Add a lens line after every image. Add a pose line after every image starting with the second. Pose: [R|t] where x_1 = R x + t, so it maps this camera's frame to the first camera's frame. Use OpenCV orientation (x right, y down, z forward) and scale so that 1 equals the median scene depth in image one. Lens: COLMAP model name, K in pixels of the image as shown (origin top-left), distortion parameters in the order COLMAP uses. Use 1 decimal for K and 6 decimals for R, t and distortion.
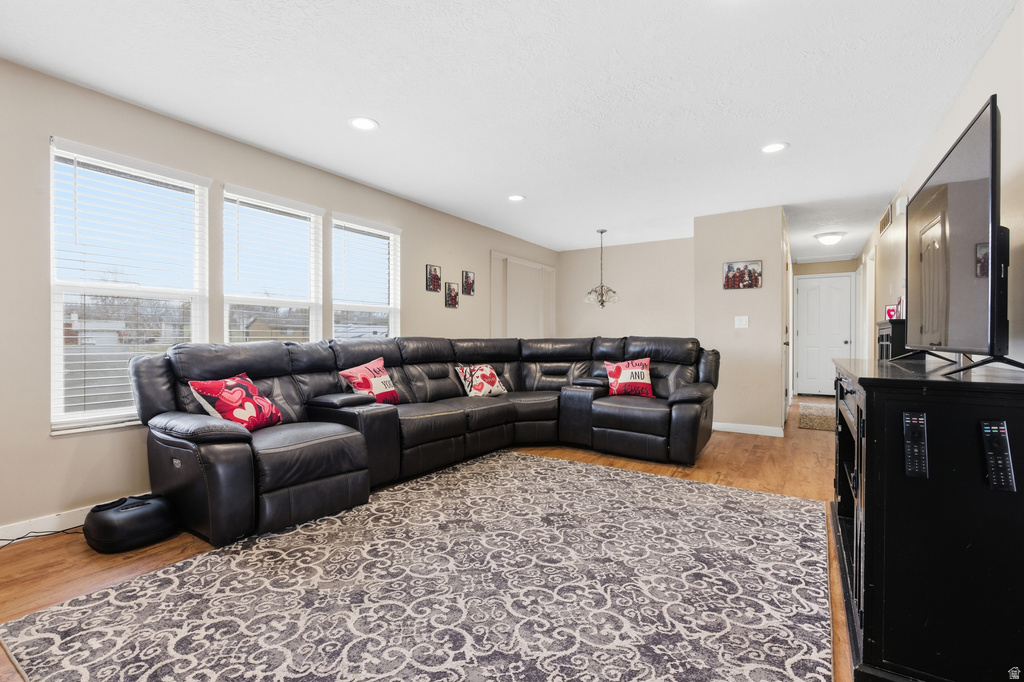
lens RADIAL K [[464.2, 0, 508.0], [0, 464.2, 335.8], [0, 0, 1]] dist [-0.002135, 0.000176]
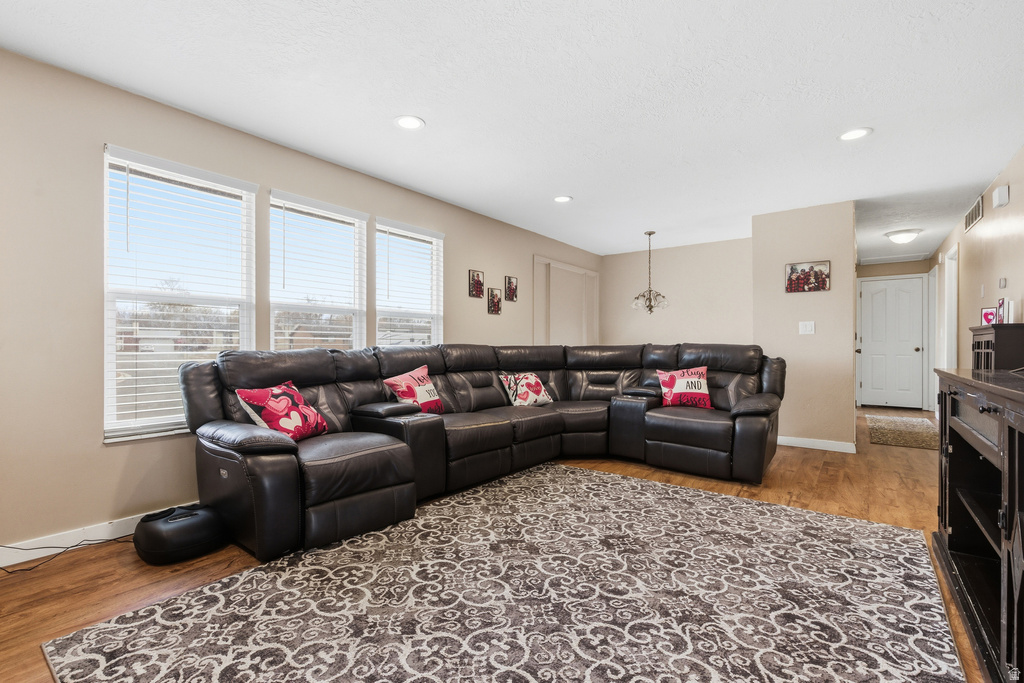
lens RADIAL K [[463.6, 0, 506.7], [0, 463.6, 341.4], [0, 0, 1]] dist [-0.002064, 0.000131]
pose [[0.997033, -0.000894, -0.076976, -0.045665], [0.000643, 0.999994, -0.003281, -0.000103], [0.076978, 0.003221, 0.997028, 0.073933]]
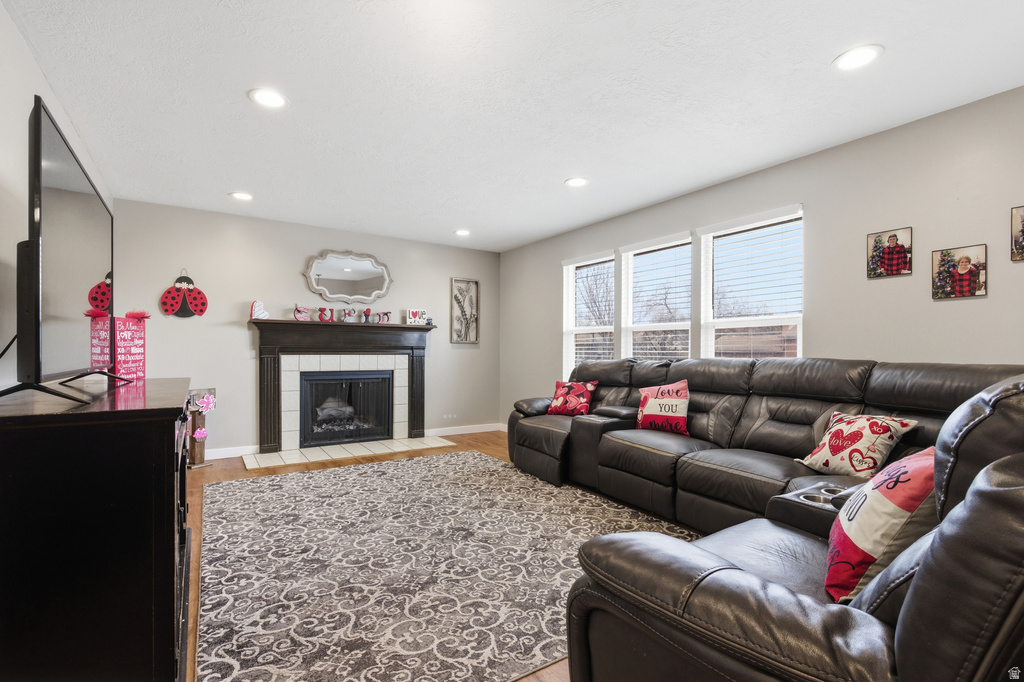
lens RADIAL K [[475.3, 0, 508.9], [0, 475.3, 352.4], [0, 0, 1]] dist [-0.001098, -0.000008]
pose [[-0.407358, -0.003601, -0.913261, 1.139446], [-0.002168, 0.999993, -0.002976, -0.005630], [0.913266, 0.000768, -0.407363, 1.700991]]
